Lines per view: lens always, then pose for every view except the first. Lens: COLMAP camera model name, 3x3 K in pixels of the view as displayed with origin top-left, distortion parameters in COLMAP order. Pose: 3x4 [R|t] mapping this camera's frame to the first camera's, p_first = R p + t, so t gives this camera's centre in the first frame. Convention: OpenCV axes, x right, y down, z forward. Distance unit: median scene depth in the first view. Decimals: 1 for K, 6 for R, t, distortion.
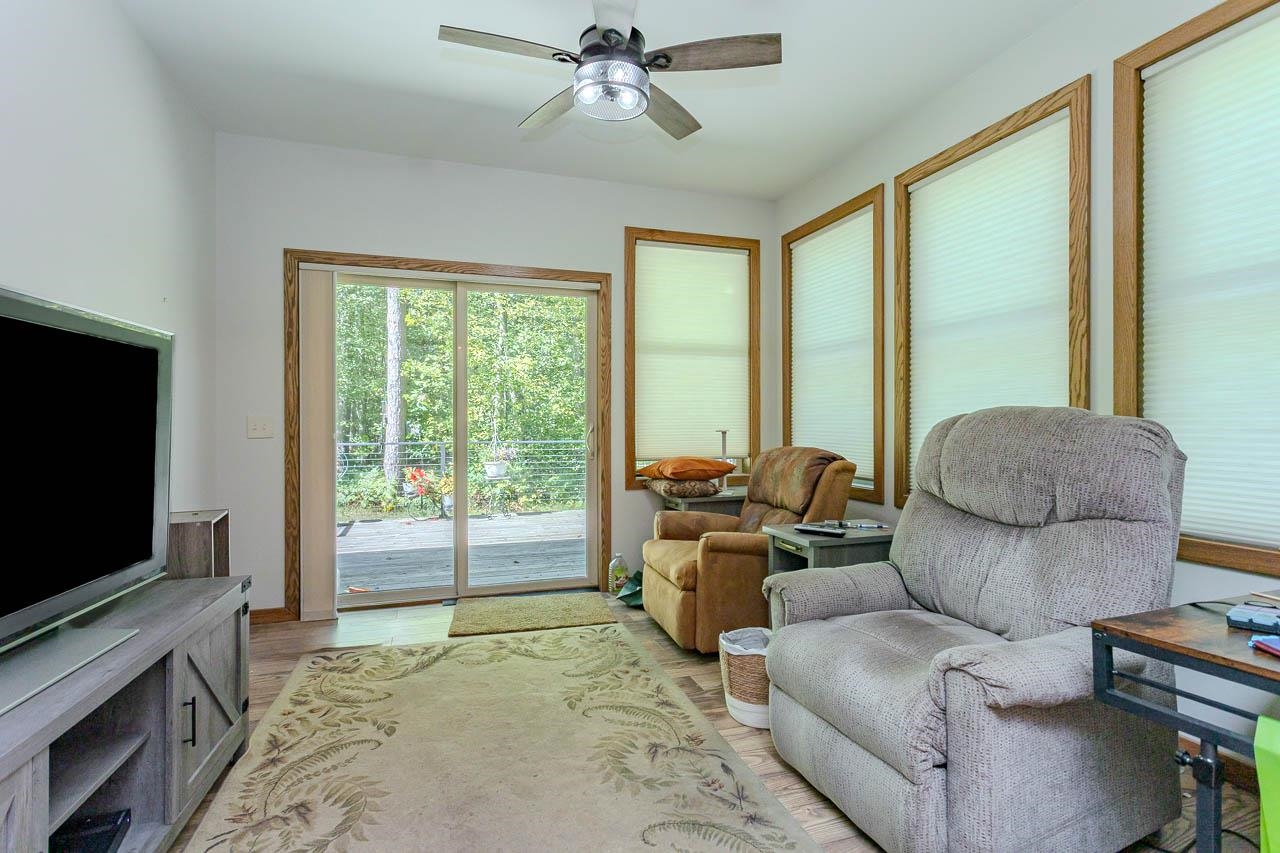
lens RADIAL K [[612.8, 0, 637.9], [0, 612.8, 426.2], [0, 0, 1]] dist [0.001129, 0.001603]
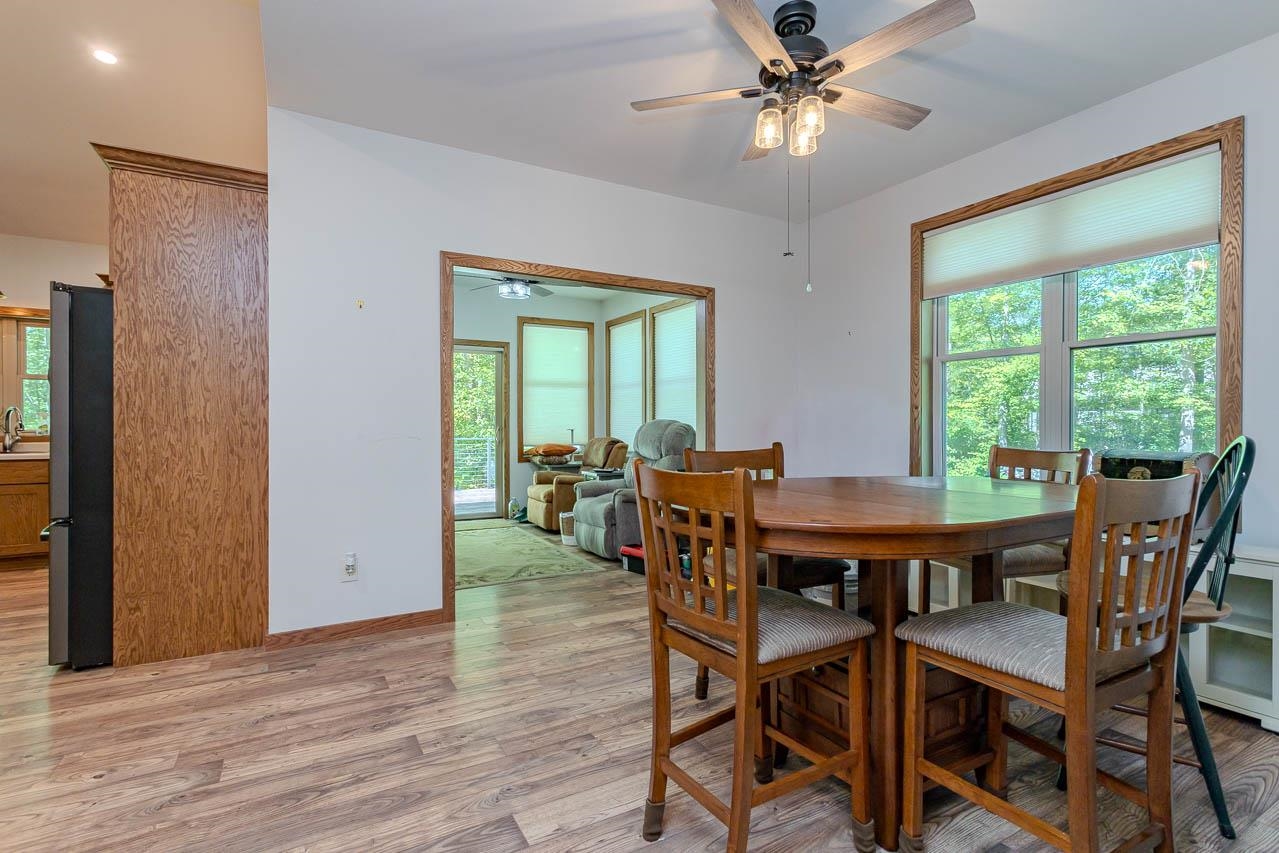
lens RADIAL K [[612.3, 0, 637.7], [0, 612.3, 427.6], [0, 0, 1]] dist [0.001129, 0.001603]
pose [[0.983185, -0.001635, 0.182604, -0.002098], [0.001272, 0.999997, 0.002105, -0.002289], [-0.182607, -0.001837, 0.983184, -0.868937]]
